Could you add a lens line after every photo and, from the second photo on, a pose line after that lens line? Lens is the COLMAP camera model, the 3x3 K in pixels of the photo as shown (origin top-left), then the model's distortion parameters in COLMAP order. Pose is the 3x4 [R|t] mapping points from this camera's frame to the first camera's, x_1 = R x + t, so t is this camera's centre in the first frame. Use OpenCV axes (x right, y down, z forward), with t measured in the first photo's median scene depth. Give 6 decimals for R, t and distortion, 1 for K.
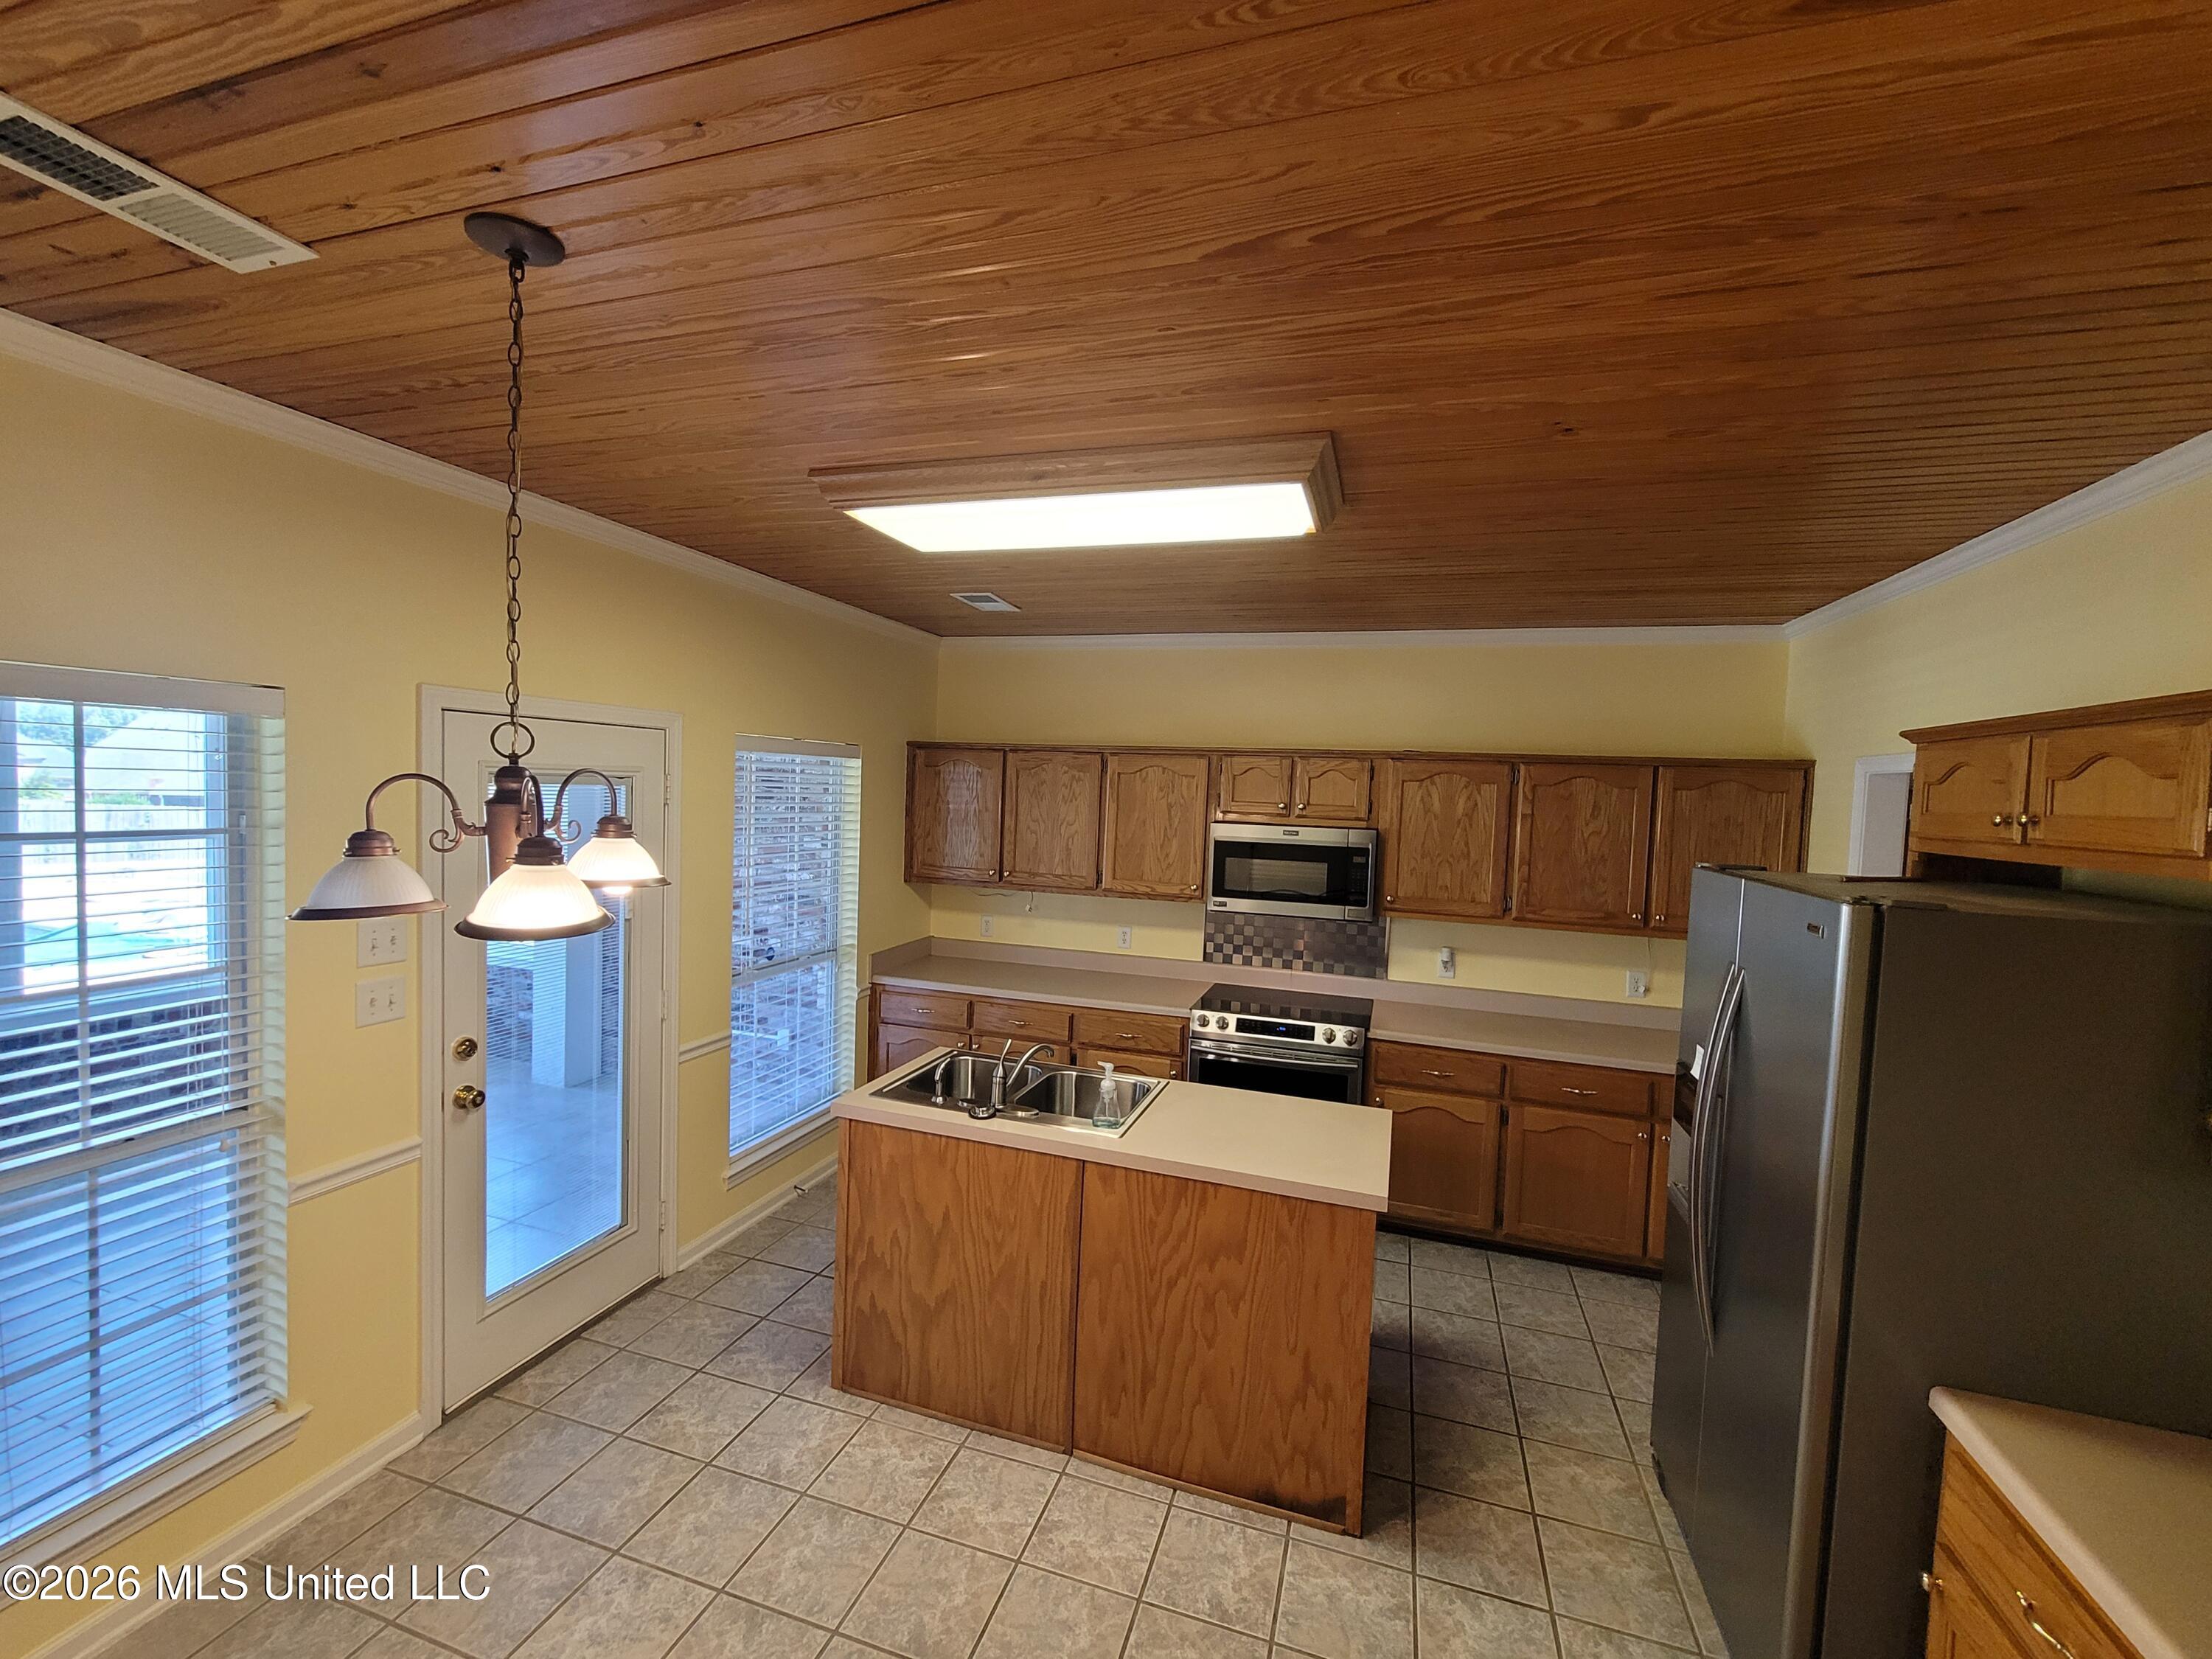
lens RADIAL K [[909.7, 0, 1102.0], [0, 909.7, 832.8], [0, 0, 1]] dist [-0.000815, -0.000374]
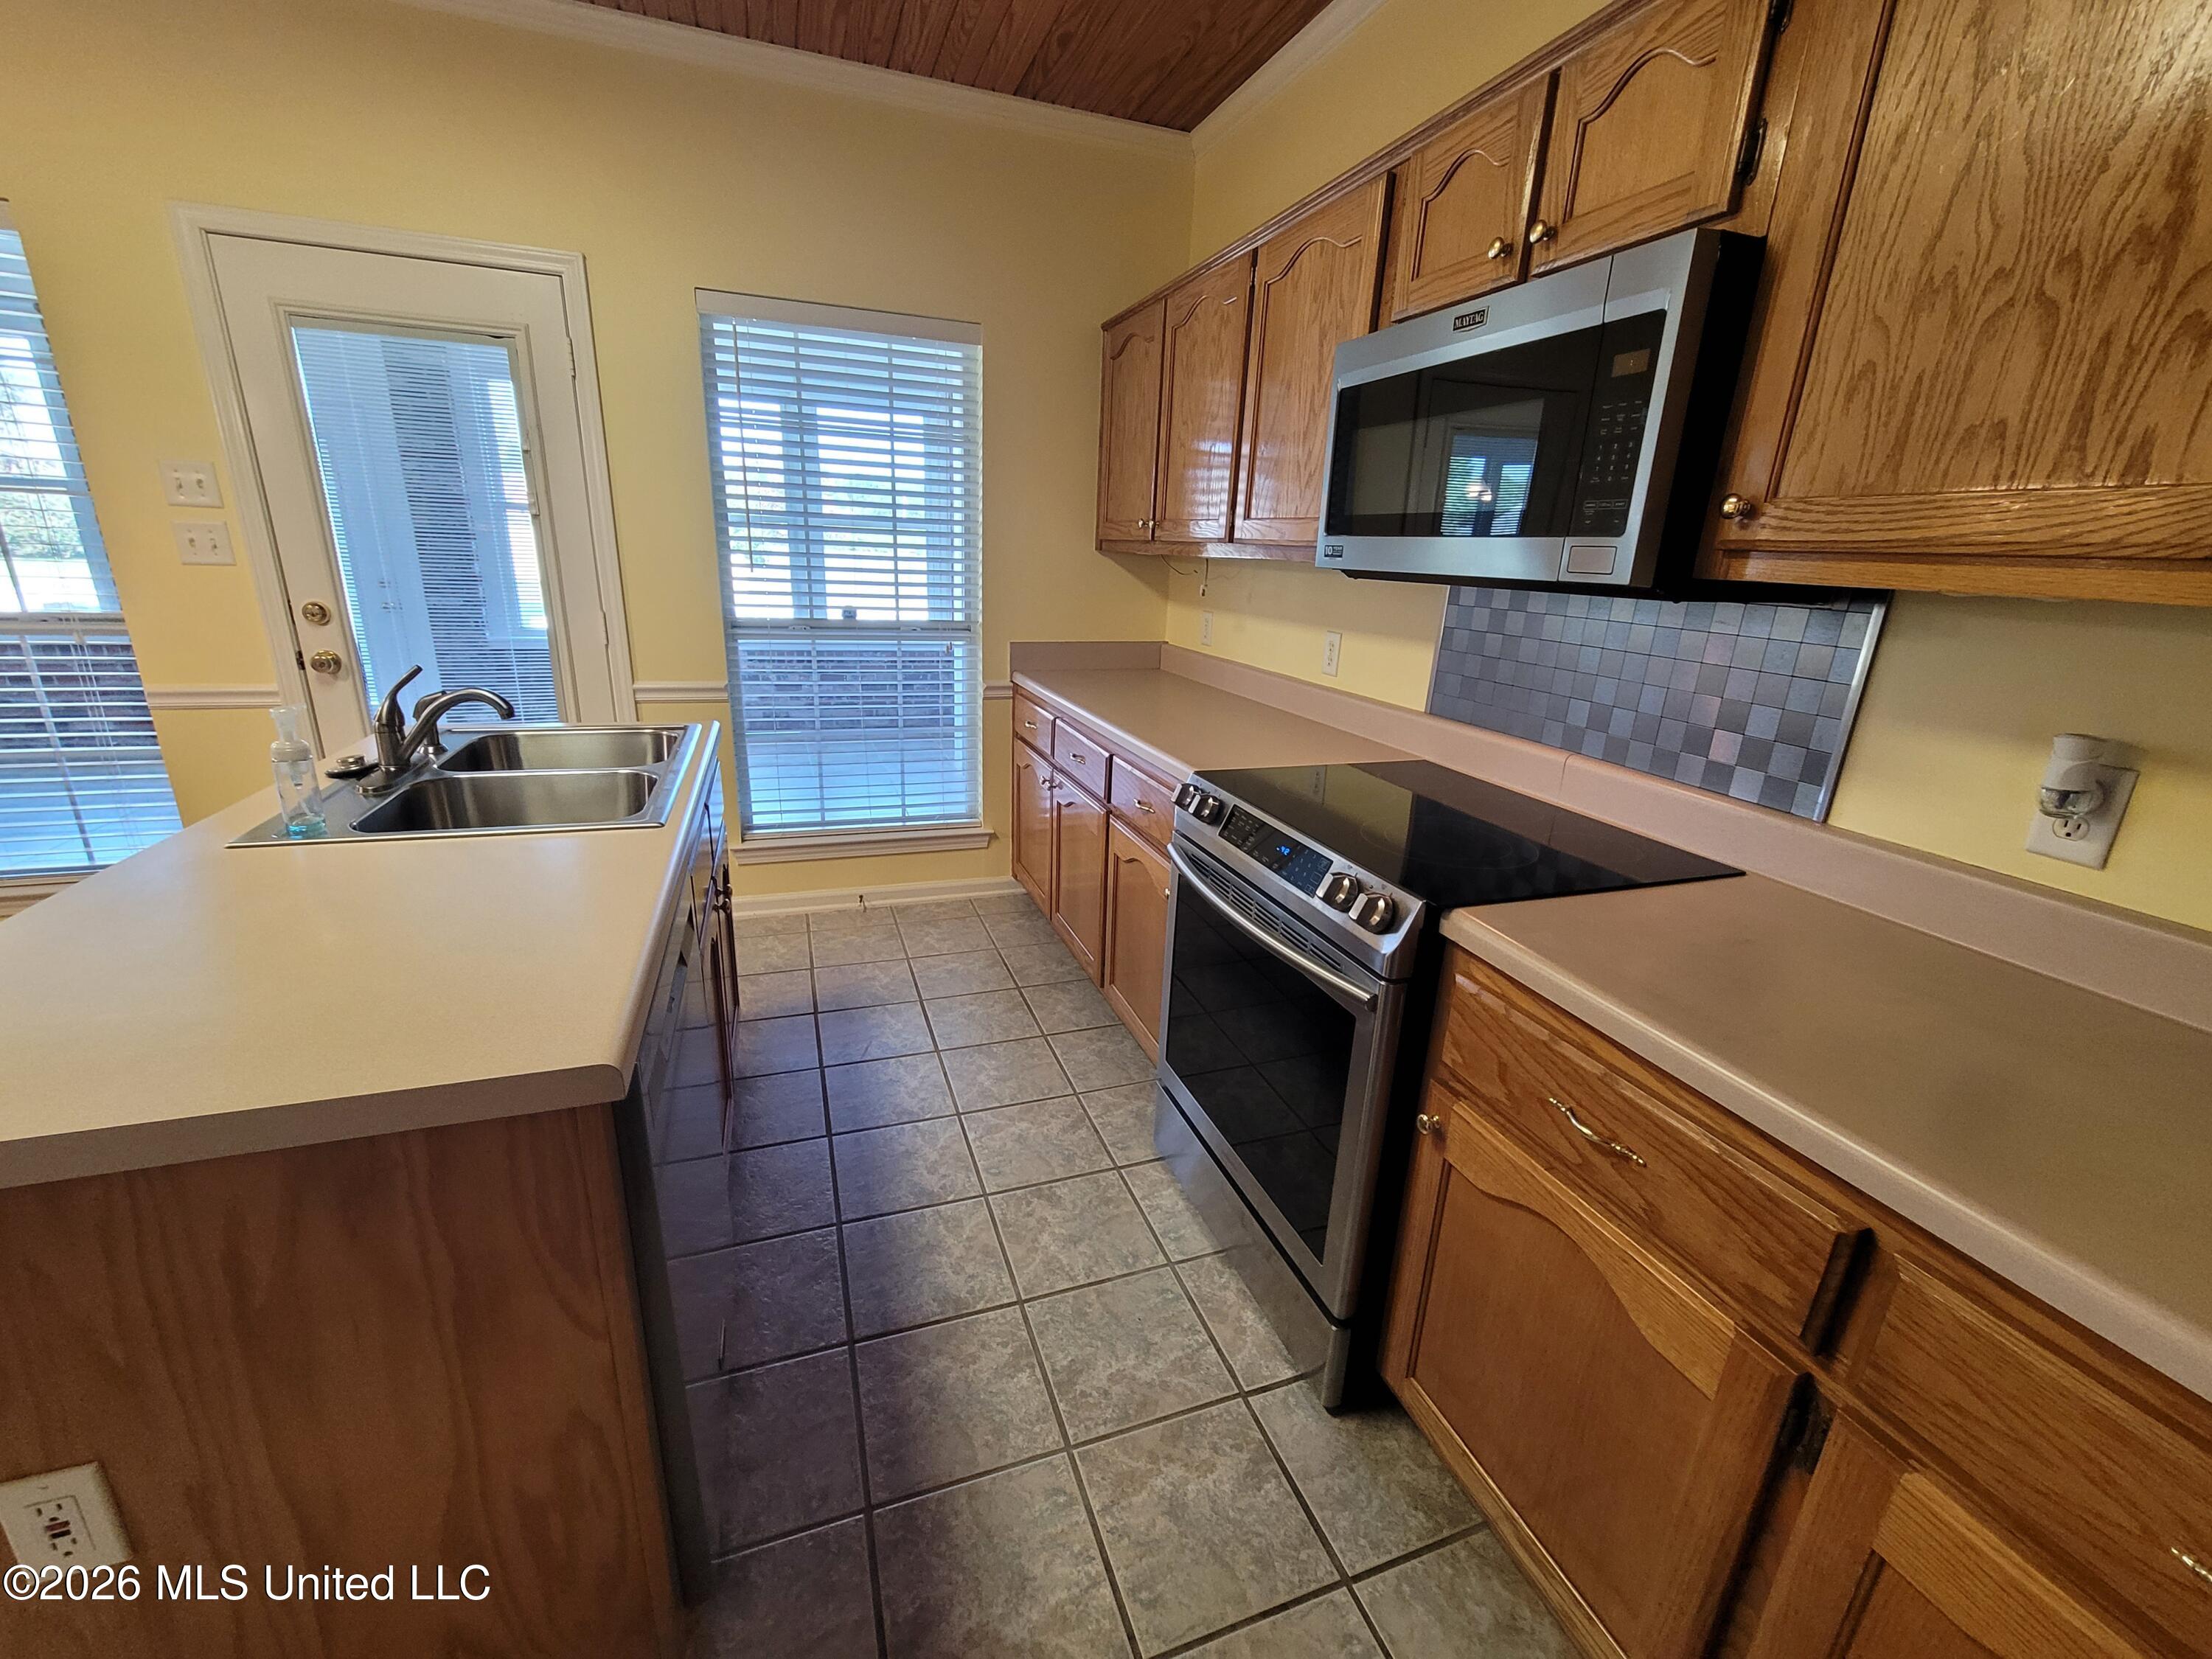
lens RADIAL K [[909.7, 0, 1108.5], [0, 909.7, 834.8], [0, 0, 1]] dist [-0.000815, -0.000374]
pose [[0.613456, 0.226794, -0.756463, 0.409557], [-0.059892, 0.968479, 0.241789, 0.108365], [0.787454, -0.103021, 0.607703, 0.640770]]
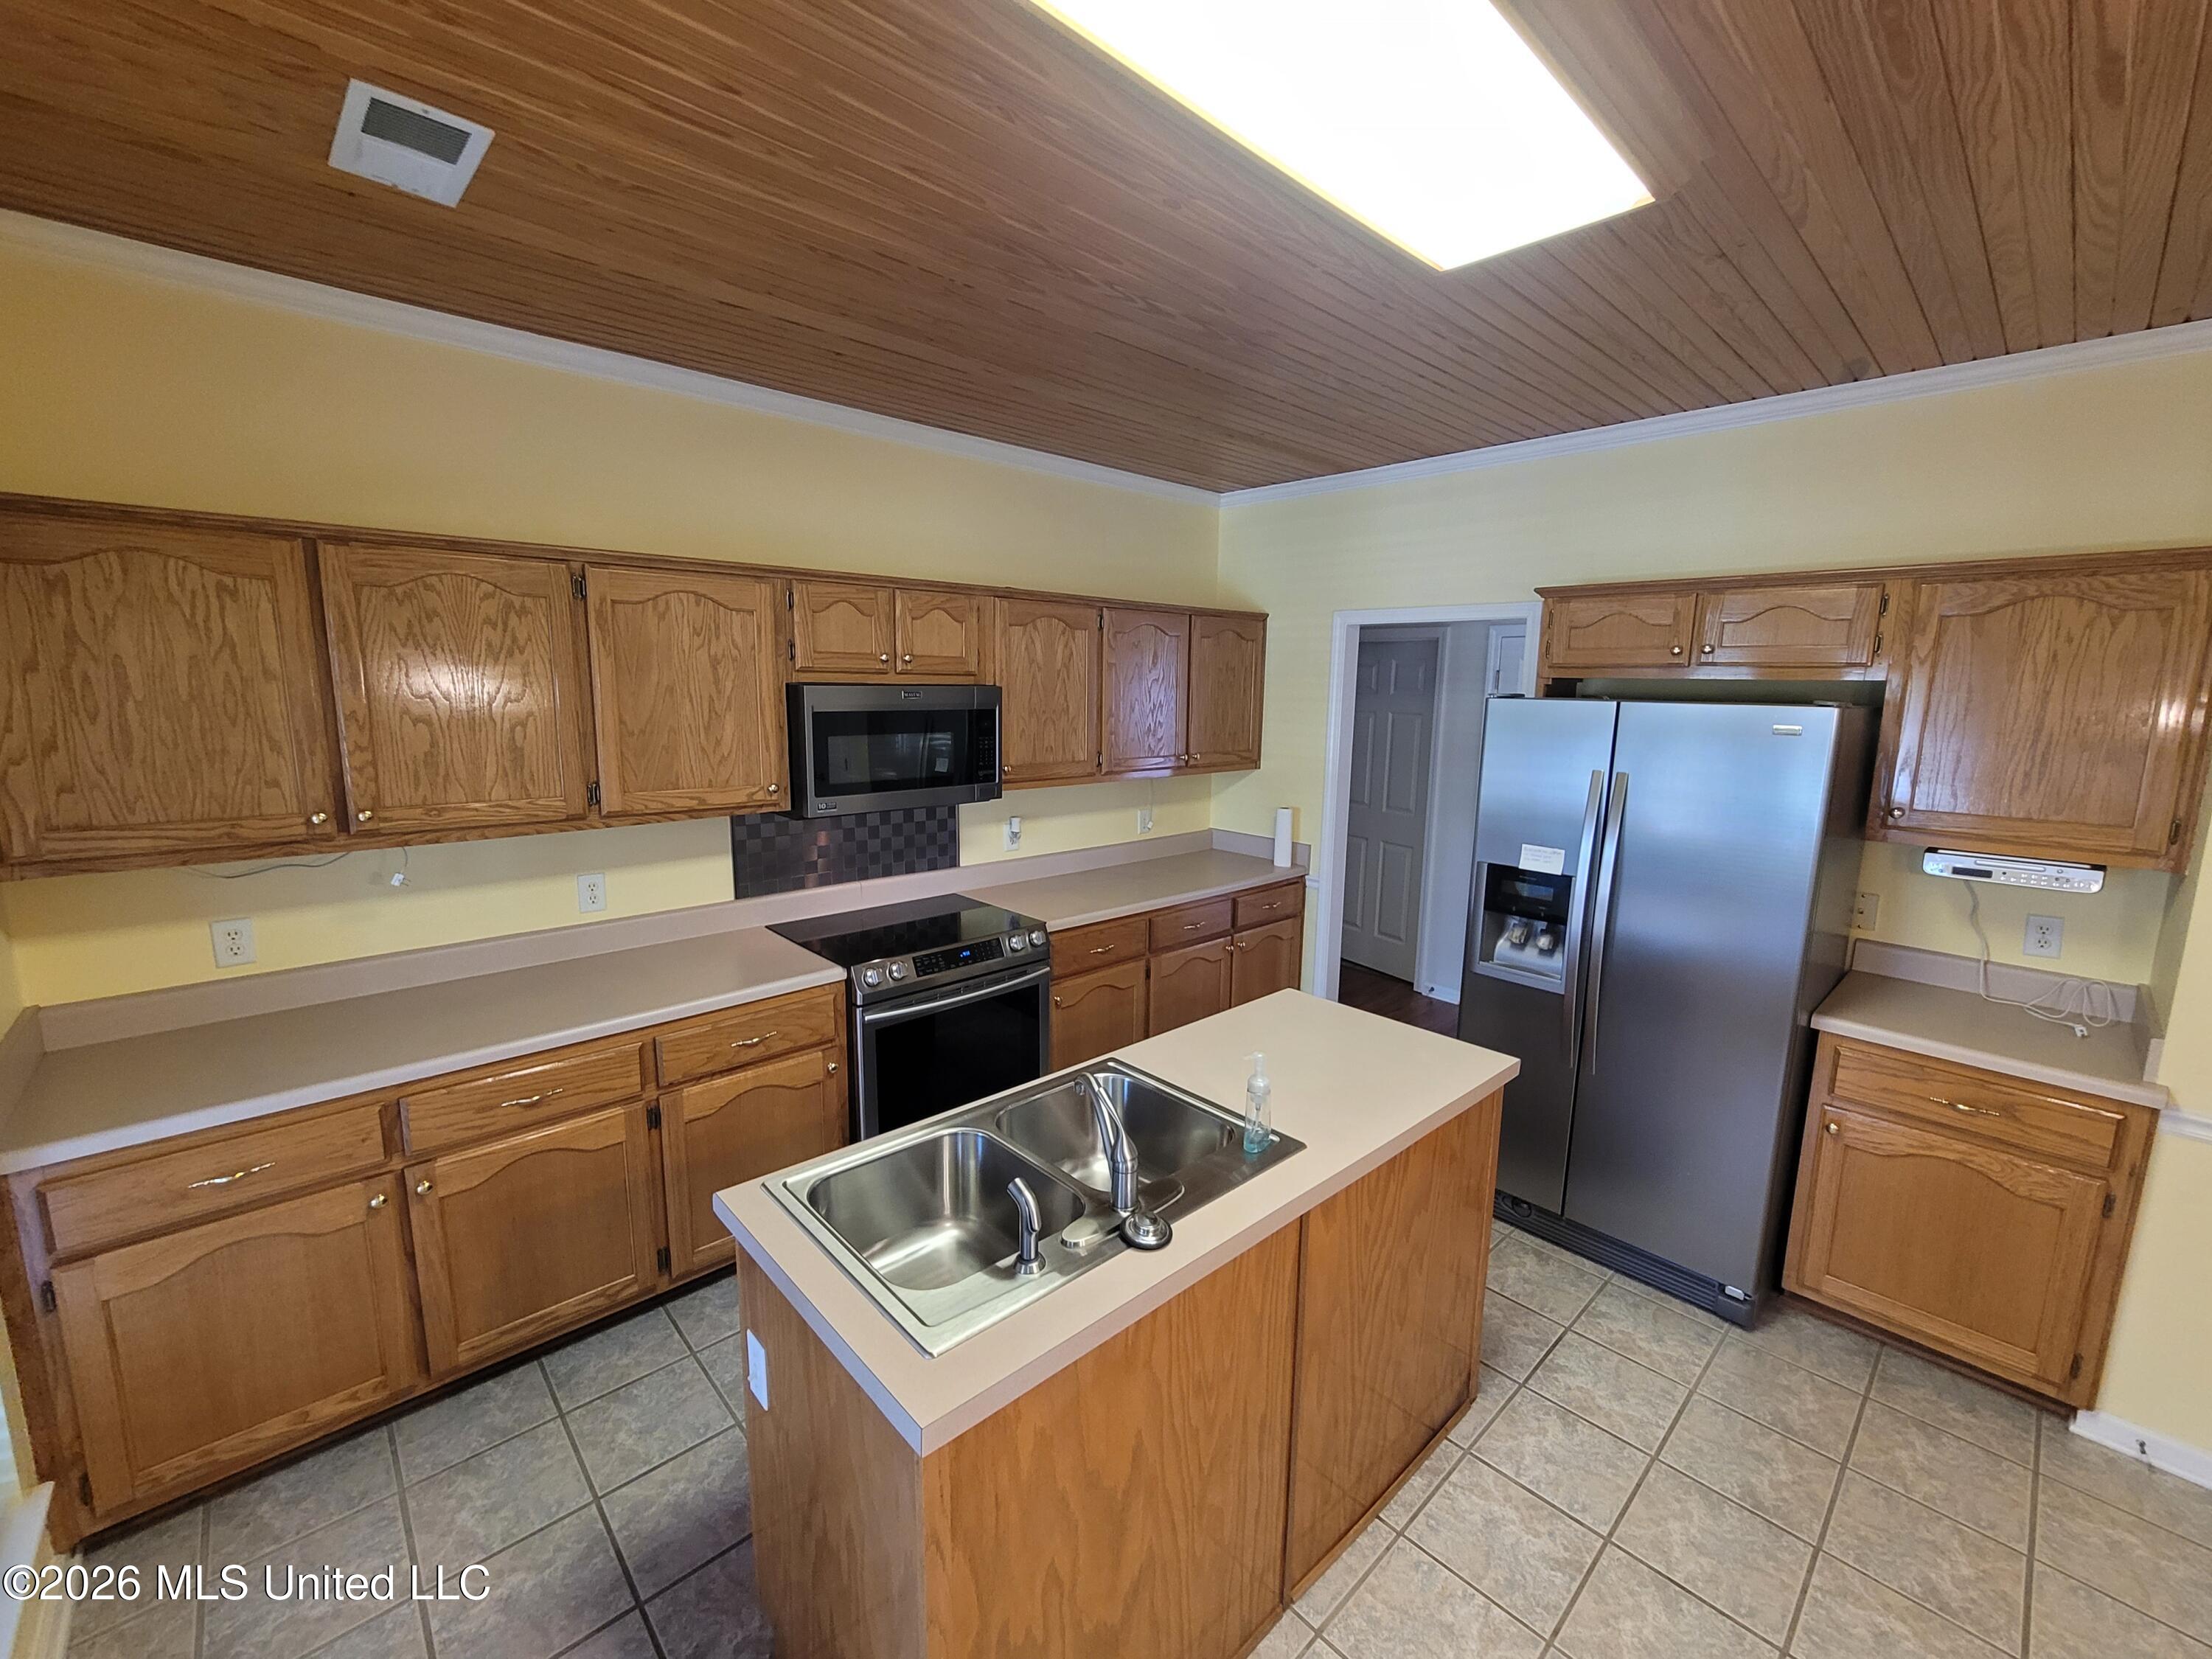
lens RADIAL K [[909.7, 0, 1124.0], [0, 909.7, 835.6], [0, 0, 1]] dist [-0.000815, -0.000374]
pose [[0.478767, -0.177327, 0.859847, -0.345065], [0.046062, 0.983114, 0.177101, -0.009684], [-0.876733, -0.045183, 0.478851, 0.477562]]
